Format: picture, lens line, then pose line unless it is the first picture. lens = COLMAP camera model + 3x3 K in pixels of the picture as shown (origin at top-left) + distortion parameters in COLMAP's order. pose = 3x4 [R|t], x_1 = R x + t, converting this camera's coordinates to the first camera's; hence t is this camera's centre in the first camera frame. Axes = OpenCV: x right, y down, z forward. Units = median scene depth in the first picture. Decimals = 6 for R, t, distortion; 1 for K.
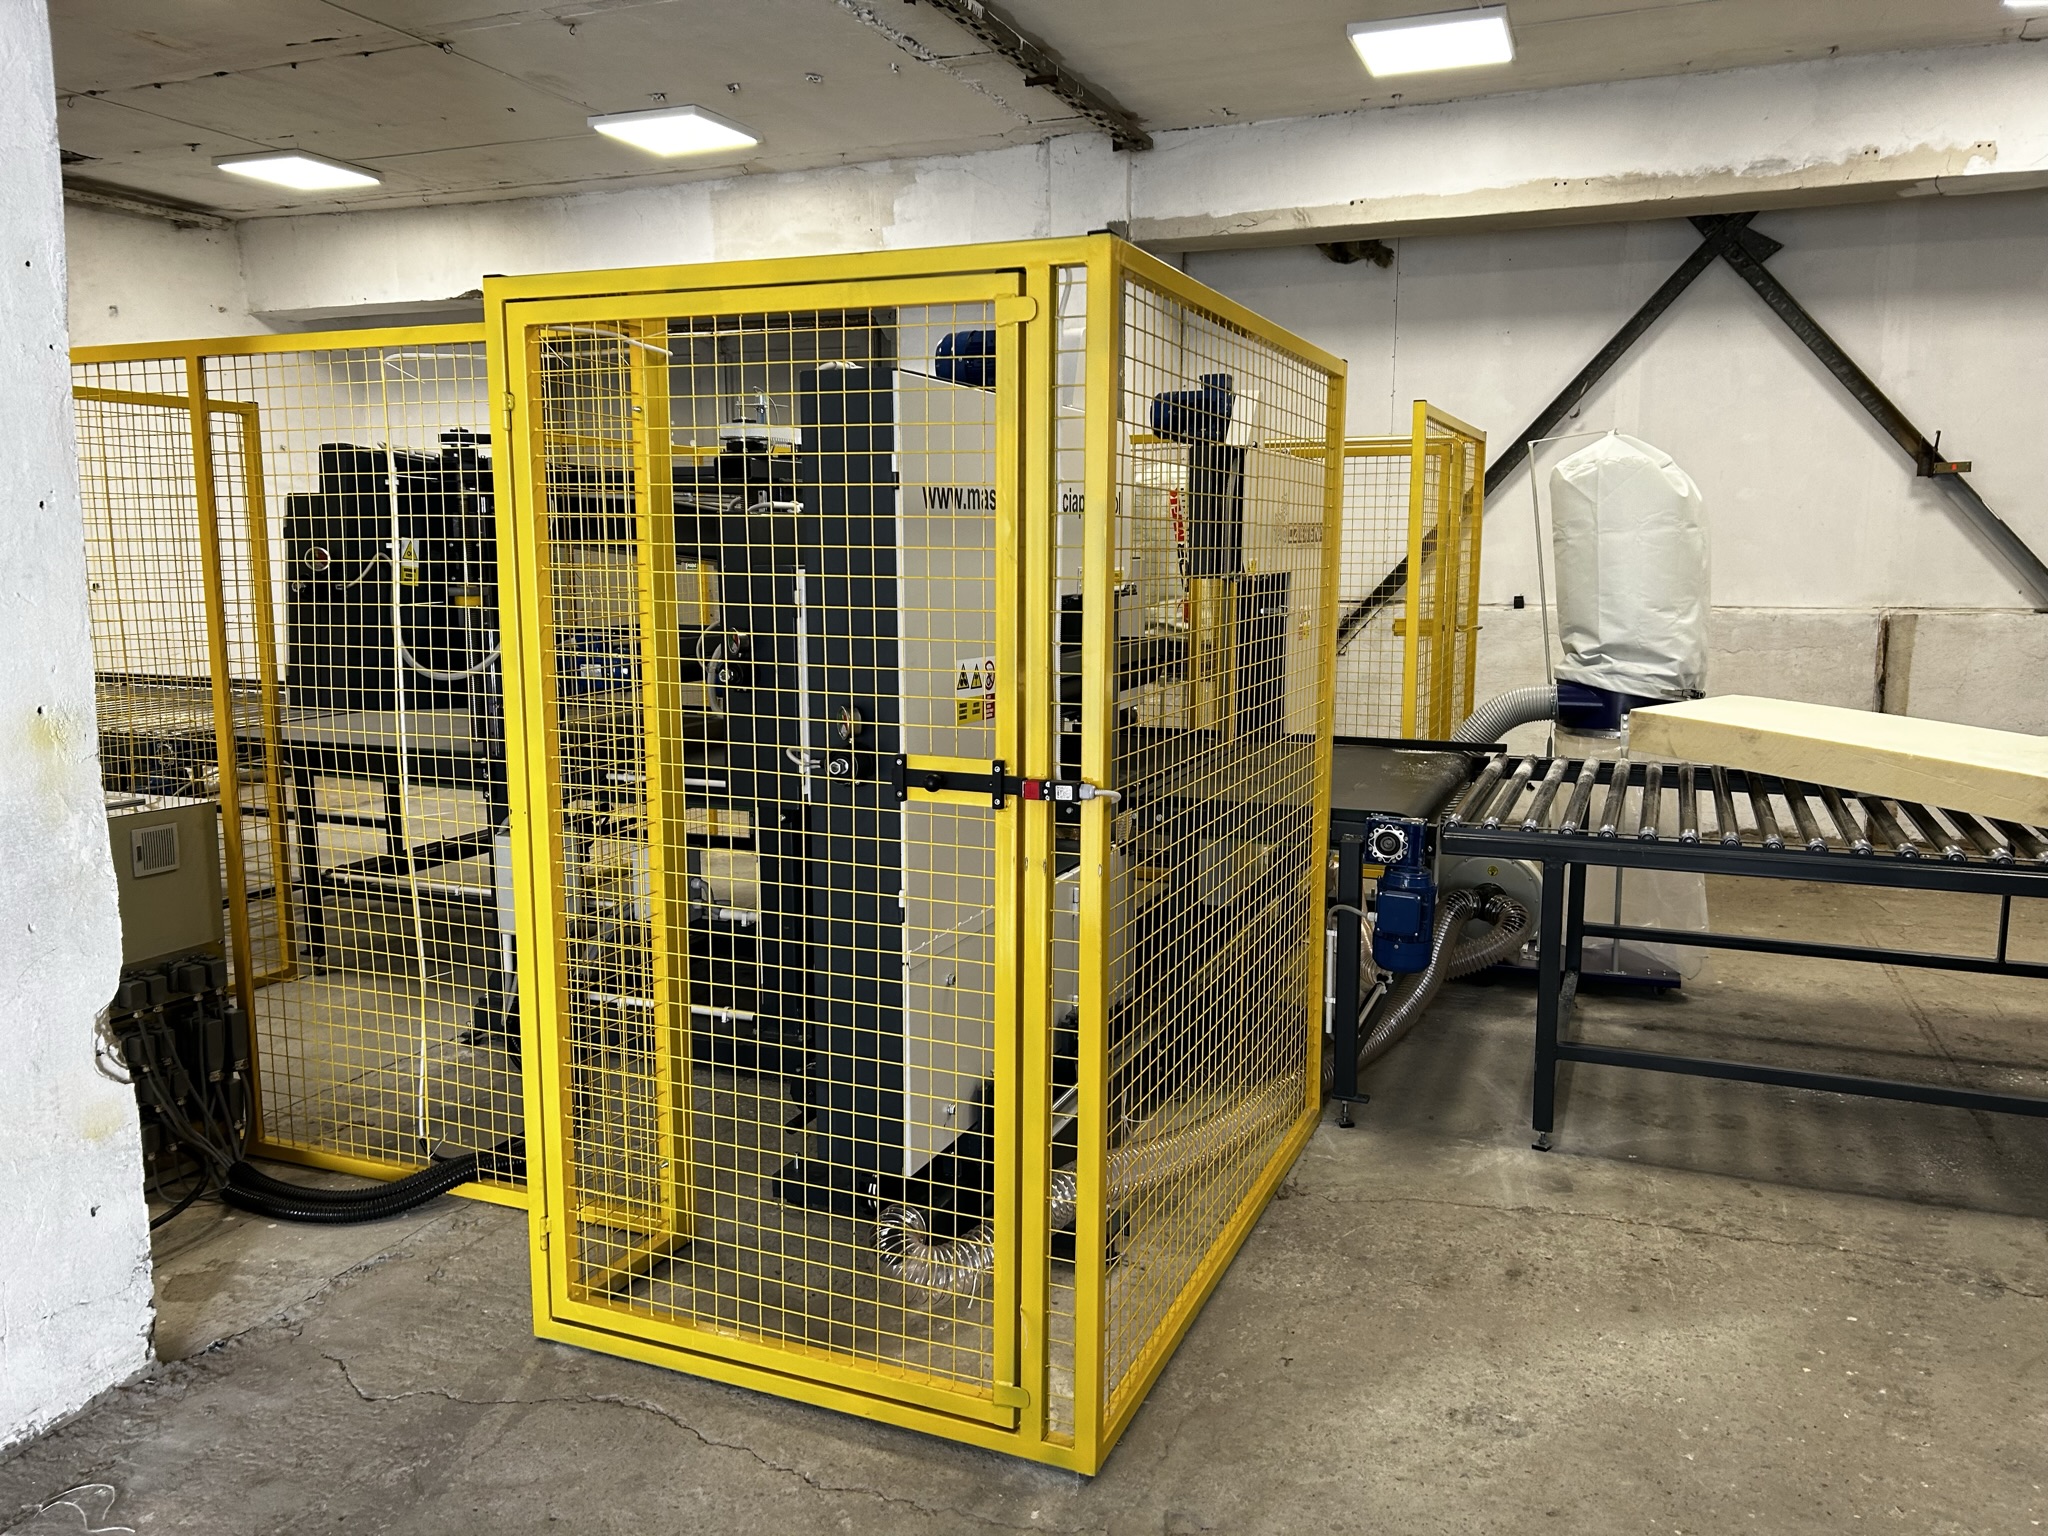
lens RADIAL K [[1536.4, 0, 1041.4], [0, 1536.4, 761.0], [0, 0, 1]] dist [0.064234, -0.074315]
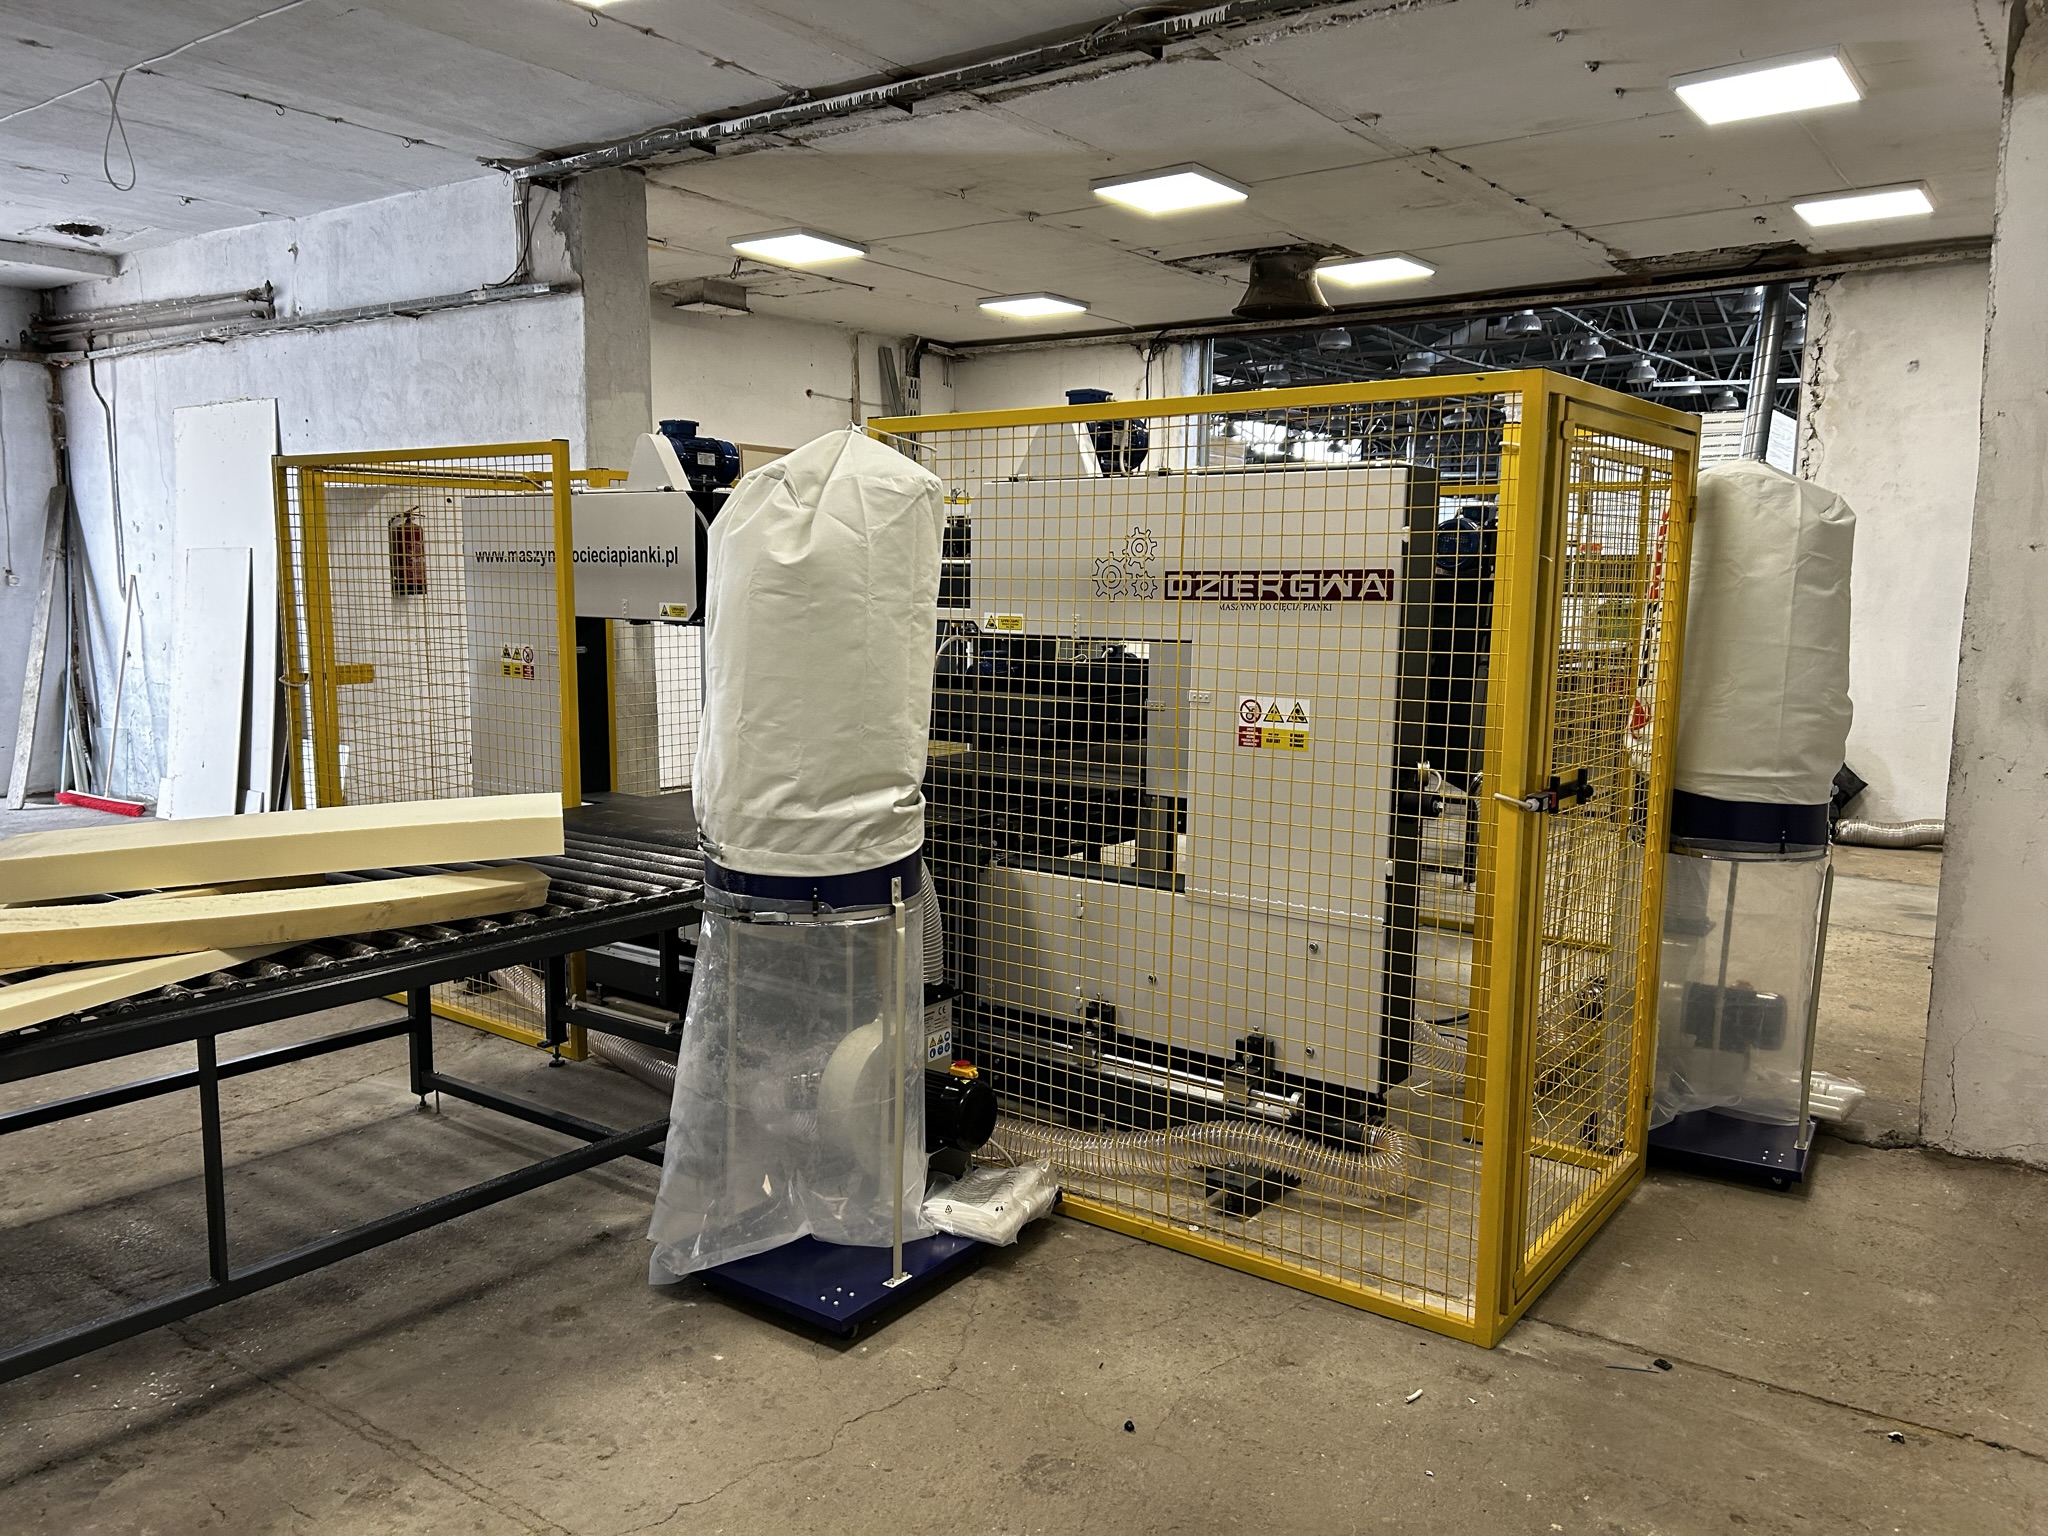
lens RADIAL K [[1552.3, 0, 1014.3], [0, 1552.3, 766.7], [0, 0, 1]] dist [0.045133, -0.042962]
pose [[-0.264962, 0.118565, -0.956942, 0.751547], [-0.146888, 0.975867, 0.161581, -0.146944], [0.953005, 0.183376, -0.241152, 0.962853]]
